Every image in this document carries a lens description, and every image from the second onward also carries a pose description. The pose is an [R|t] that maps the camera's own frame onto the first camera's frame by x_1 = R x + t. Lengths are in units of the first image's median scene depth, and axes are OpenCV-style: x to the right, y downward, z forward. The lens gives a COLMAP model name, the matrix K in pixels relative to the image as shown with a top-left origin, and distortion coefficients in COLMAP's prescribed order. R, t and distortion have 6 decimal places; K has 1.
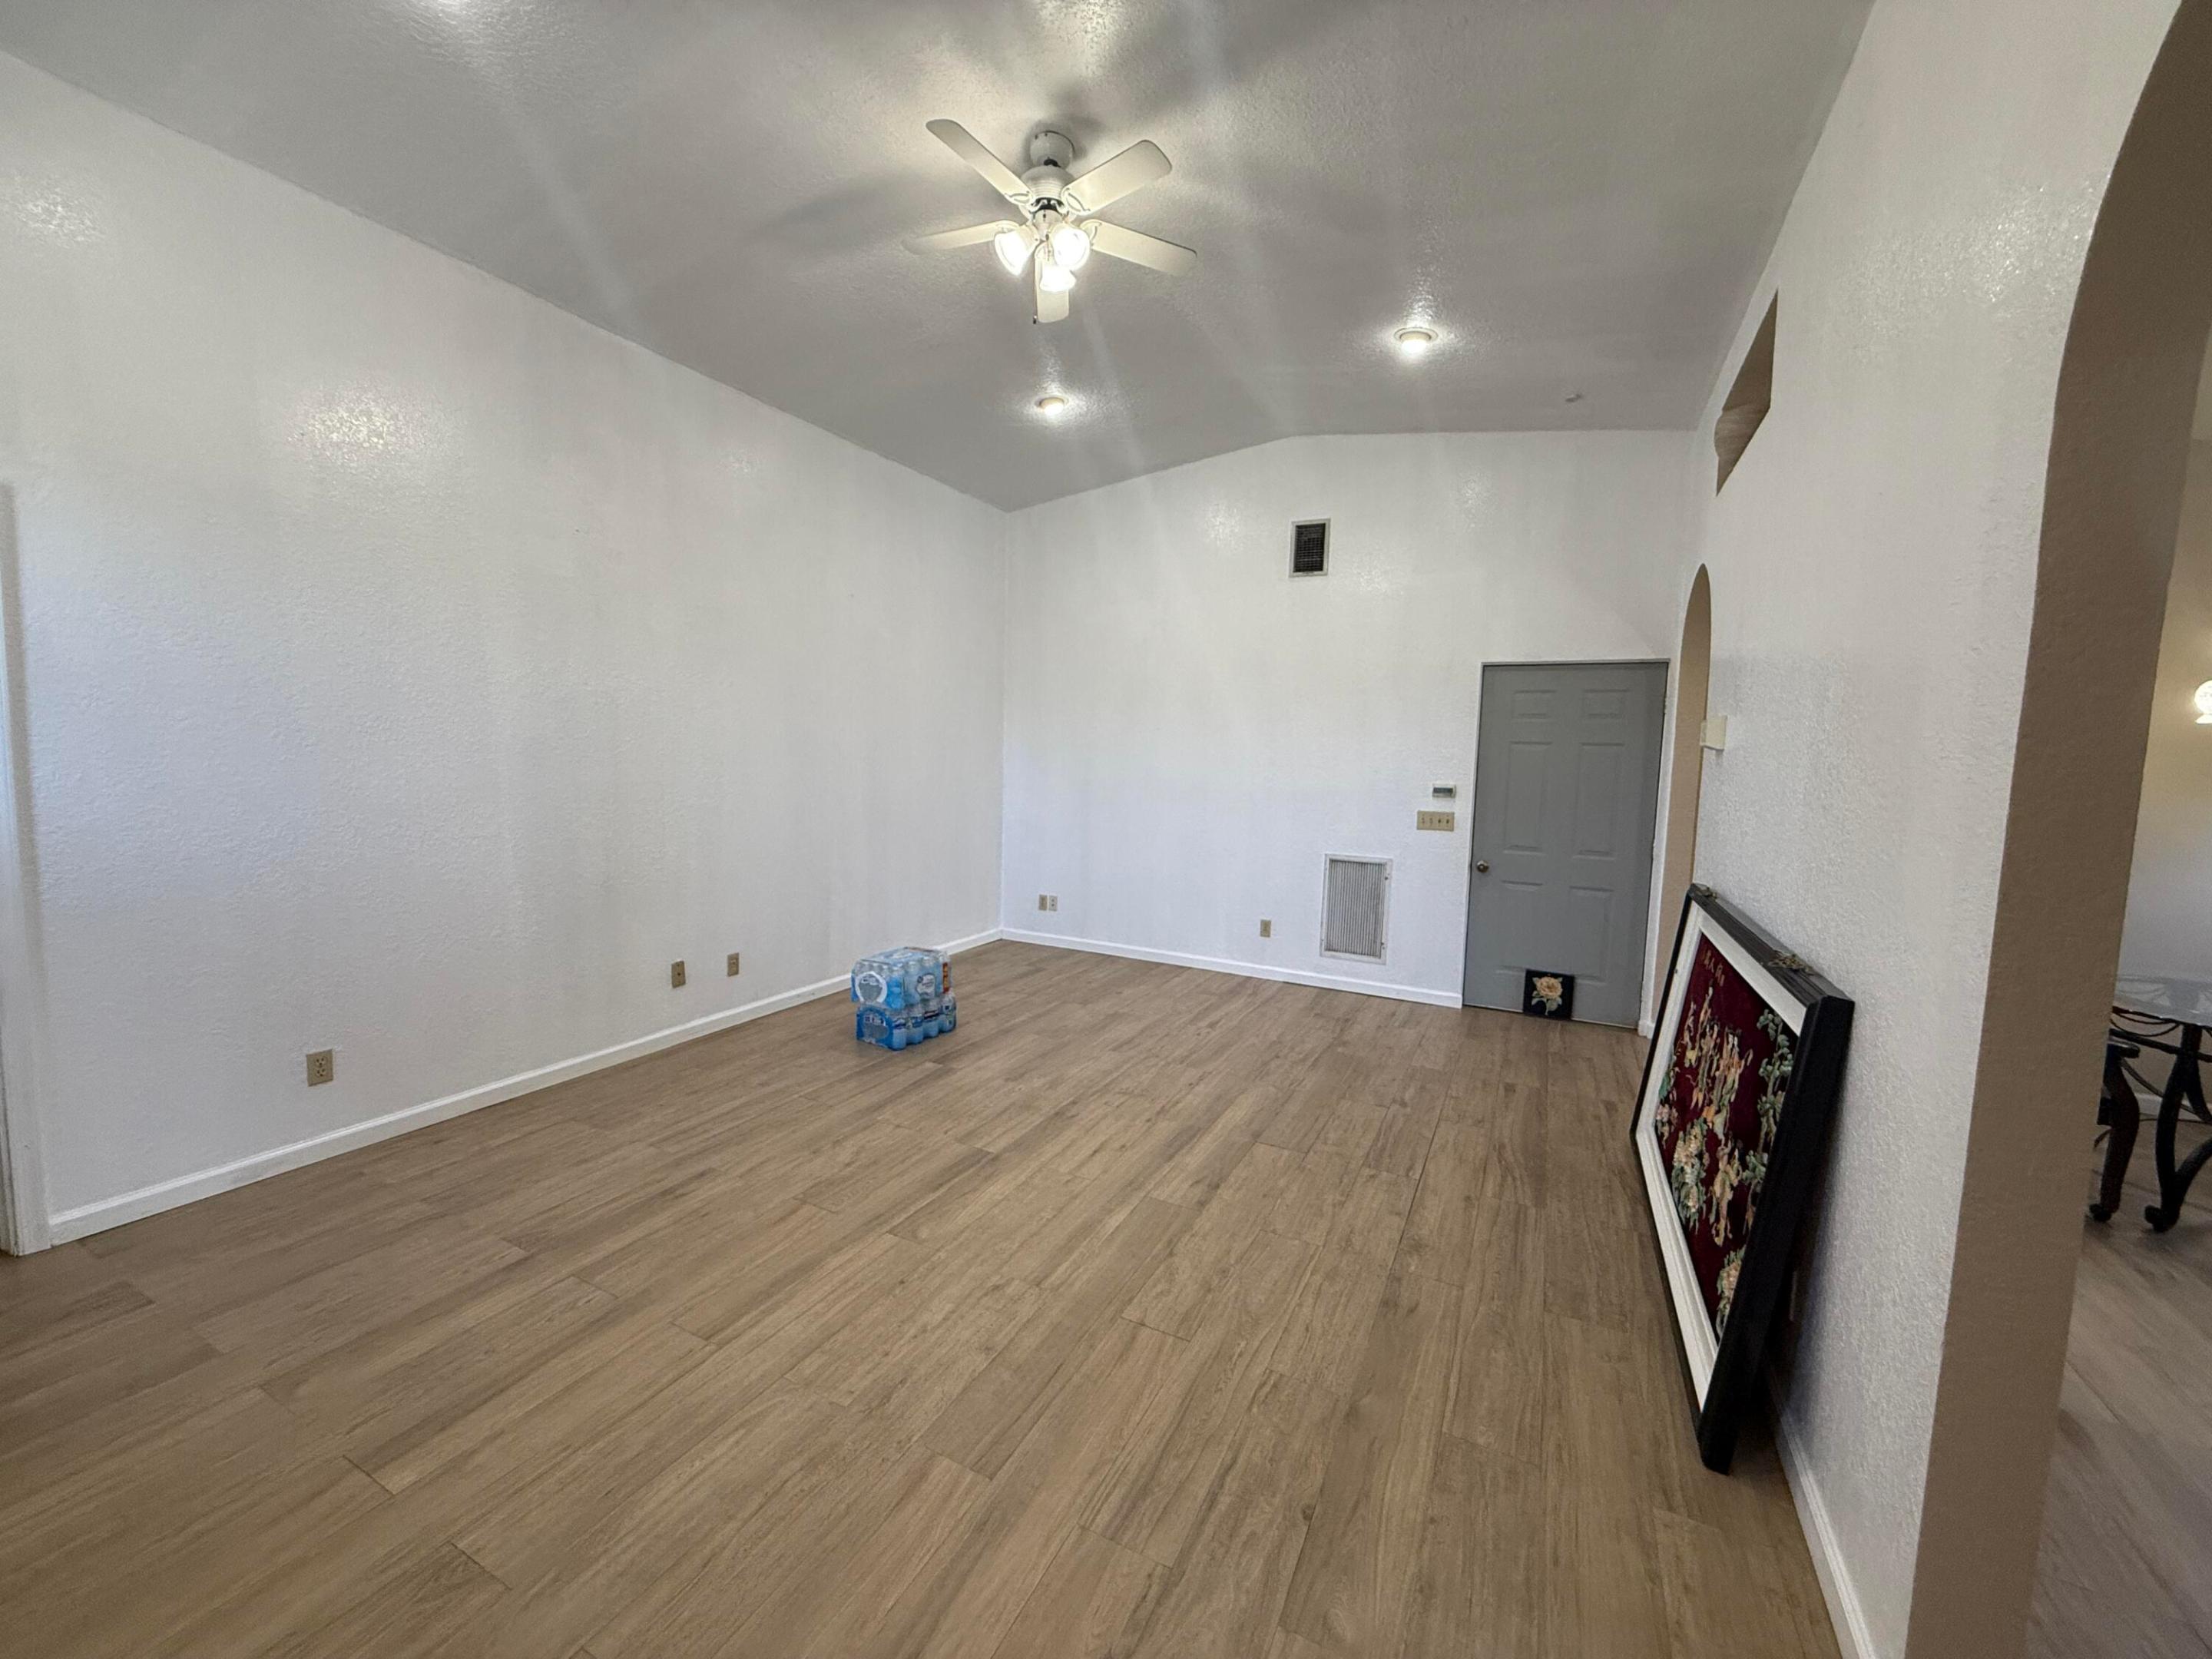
lens RADIAL K [[875.9, 0, 1099.0], [0, 875.9, 825.4], [0, 0, 1]] dist [-0.000795, 0.000284]
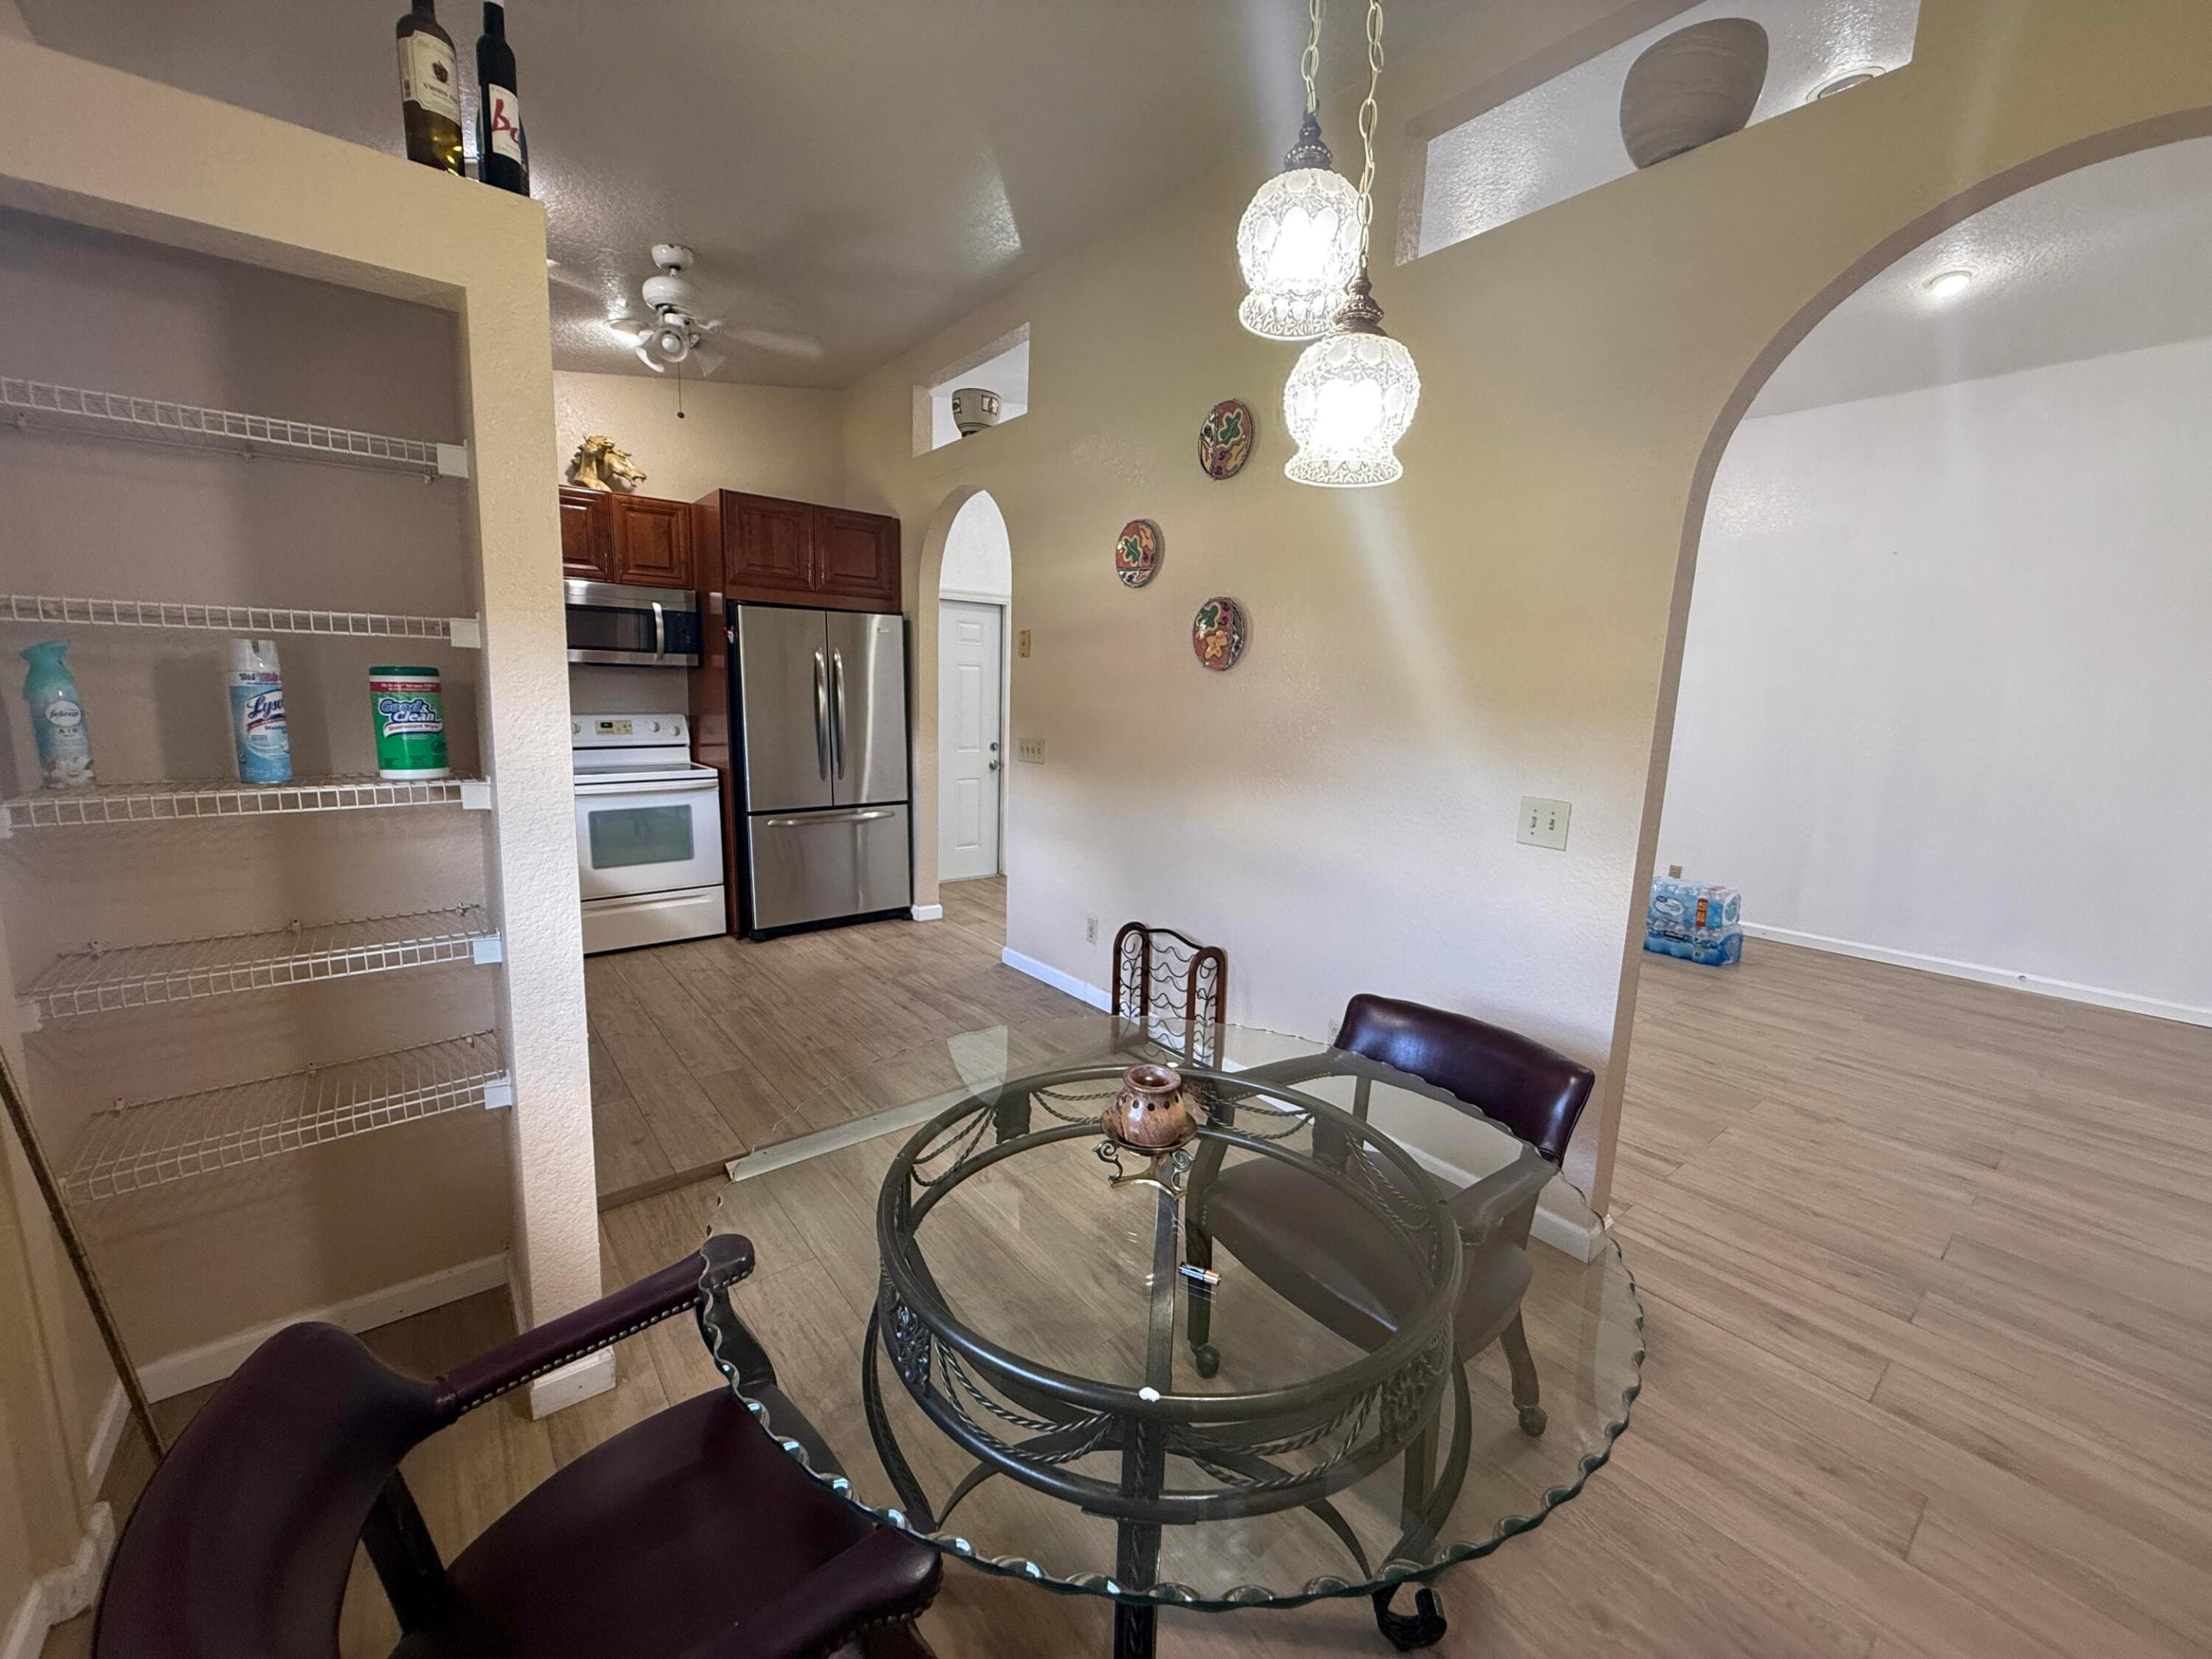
lens RADIAL K [[875.9, 0, 1099.0], [0, 875.9, 825.4], [0, 0, 1]] dist [-0.000795, 0.000284]
pose [[-0.406853, 0.100341, -0.907966, 1.394196], [-0.123589, 0.978764, 0.163545, -0.024499], [0.905095, 0.178753, -0.385812, 0.896584]]
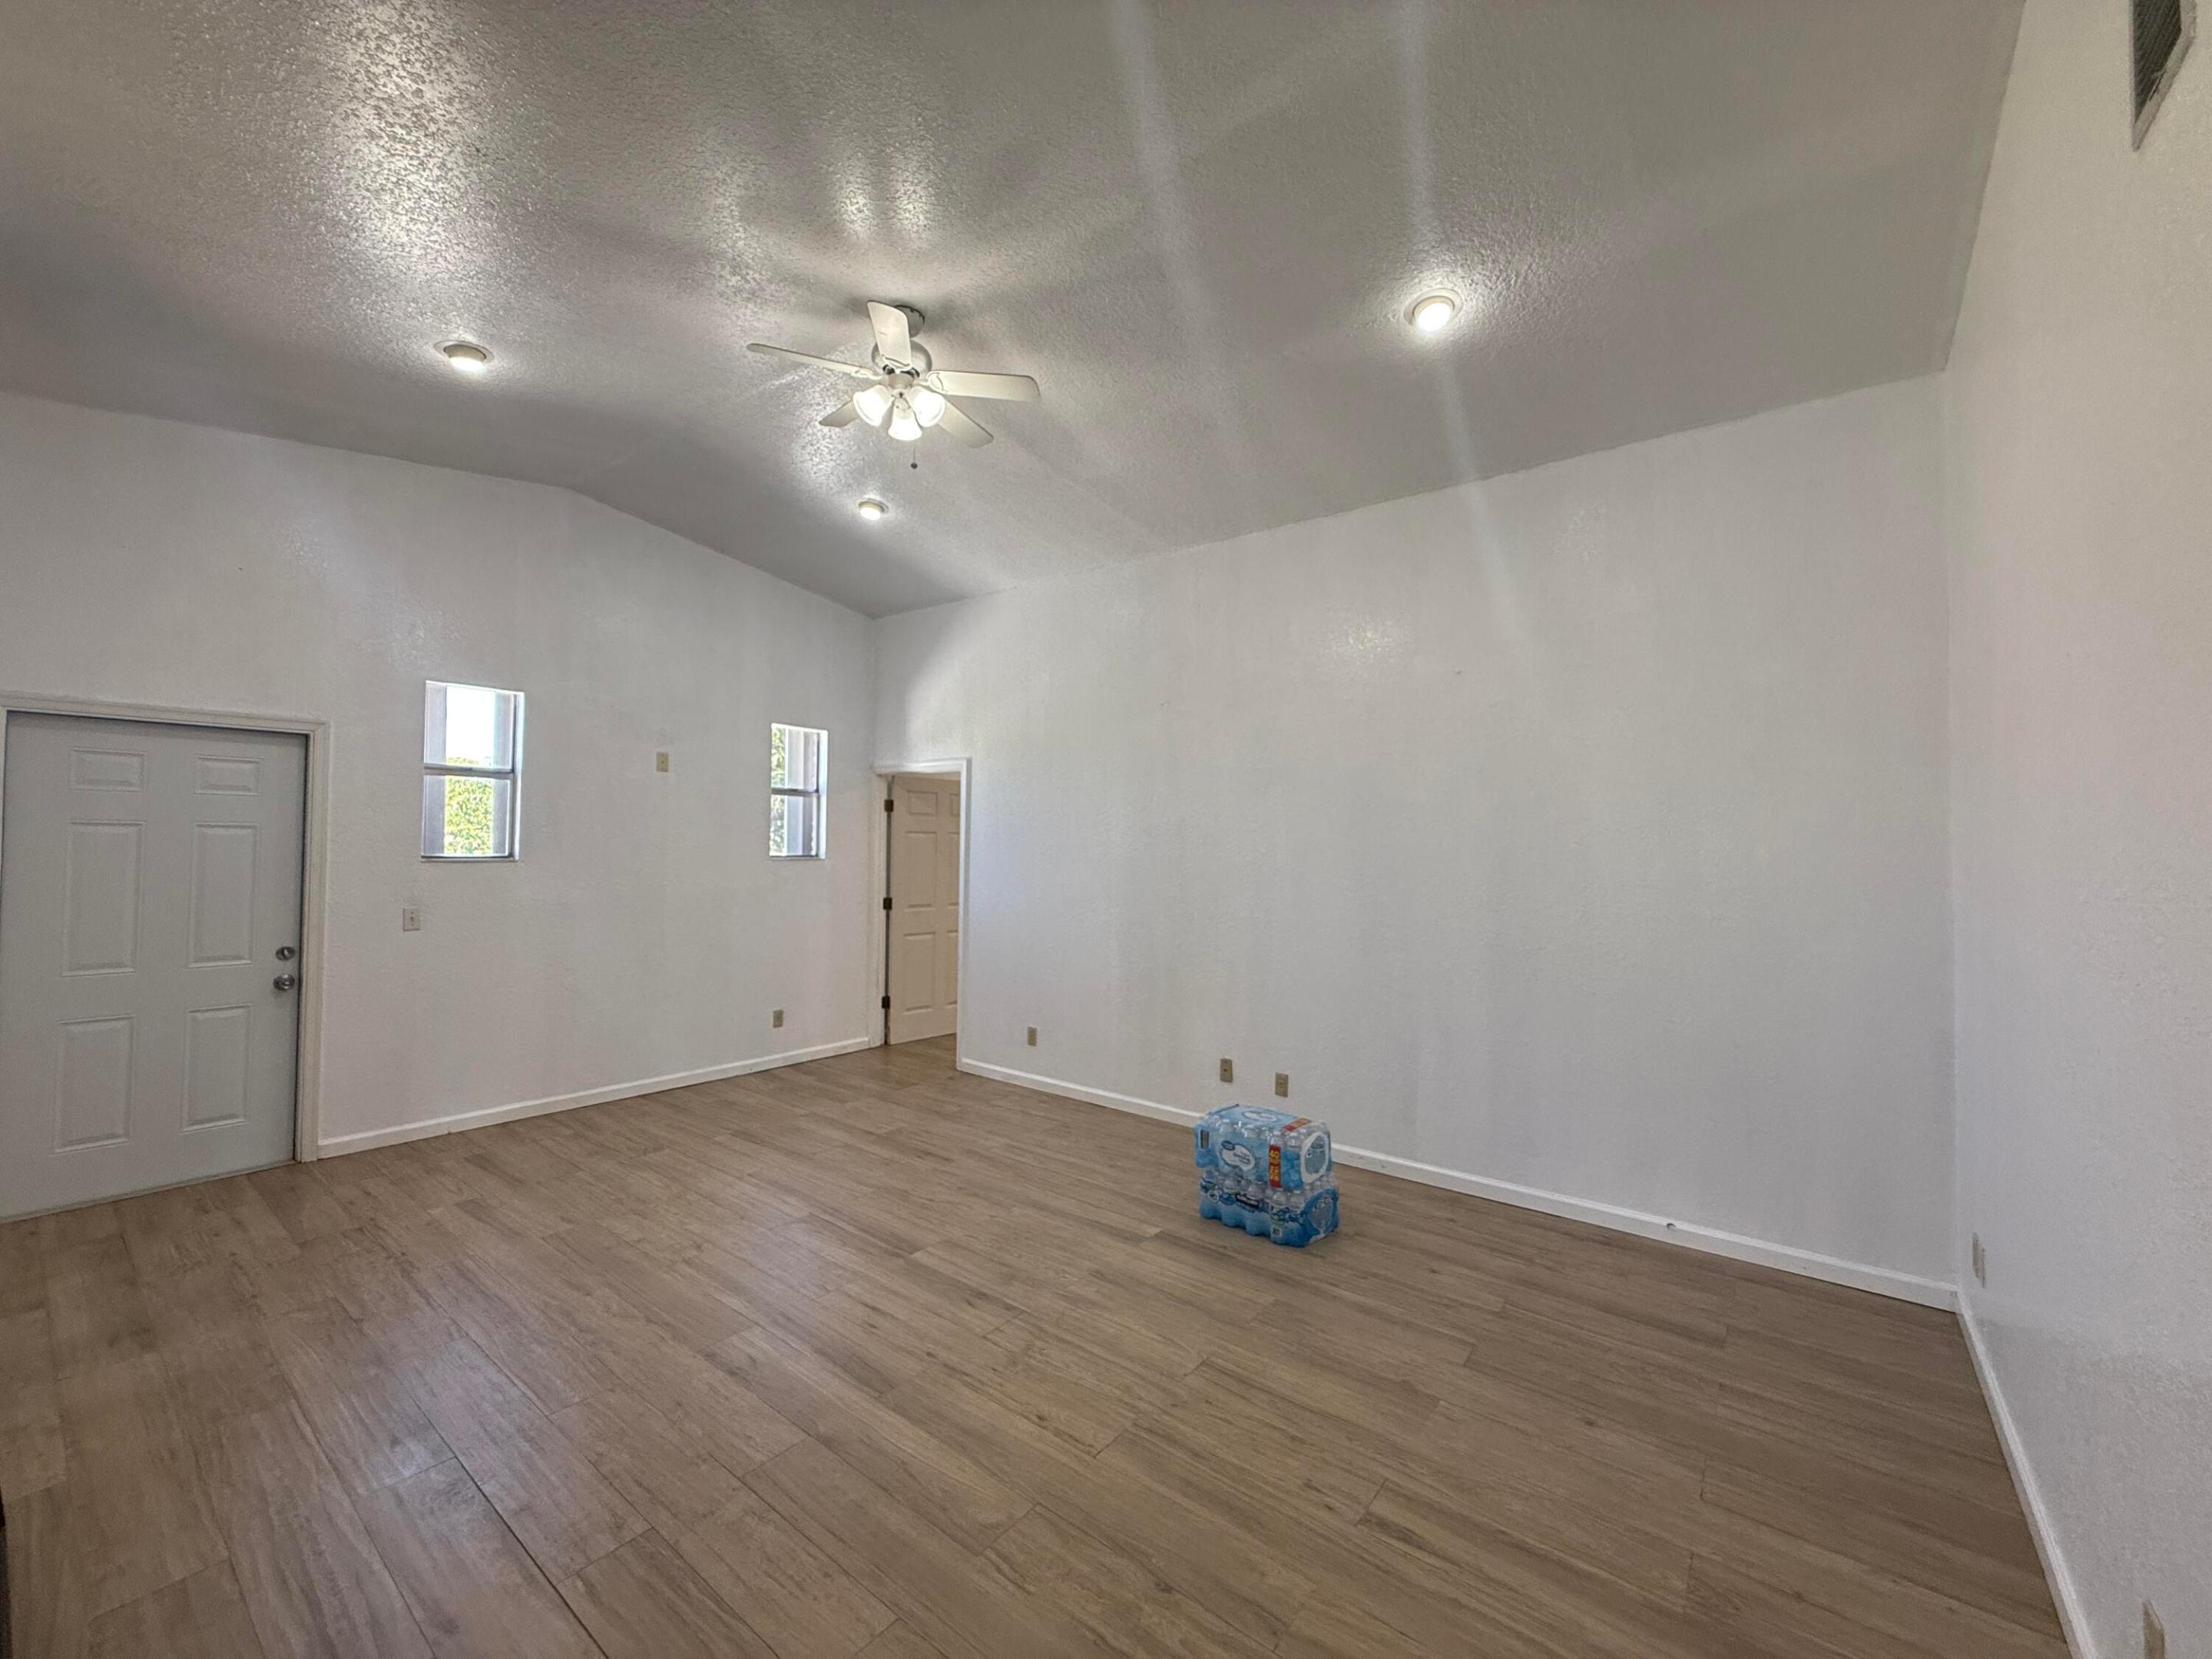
lens RADIAL K [[875.9, 0, 1099.0], [0, 875.9, 825.4], [0, 0, 1]] dist [-0.000795, 0.000284]
pose [[-0.187437, -0.054393, -0.980770, 0.761707], [-0.104692, 0.993885, -0.035112, -0.095417], [0.976682, 0.096097, -0.191985, 1.206036]]
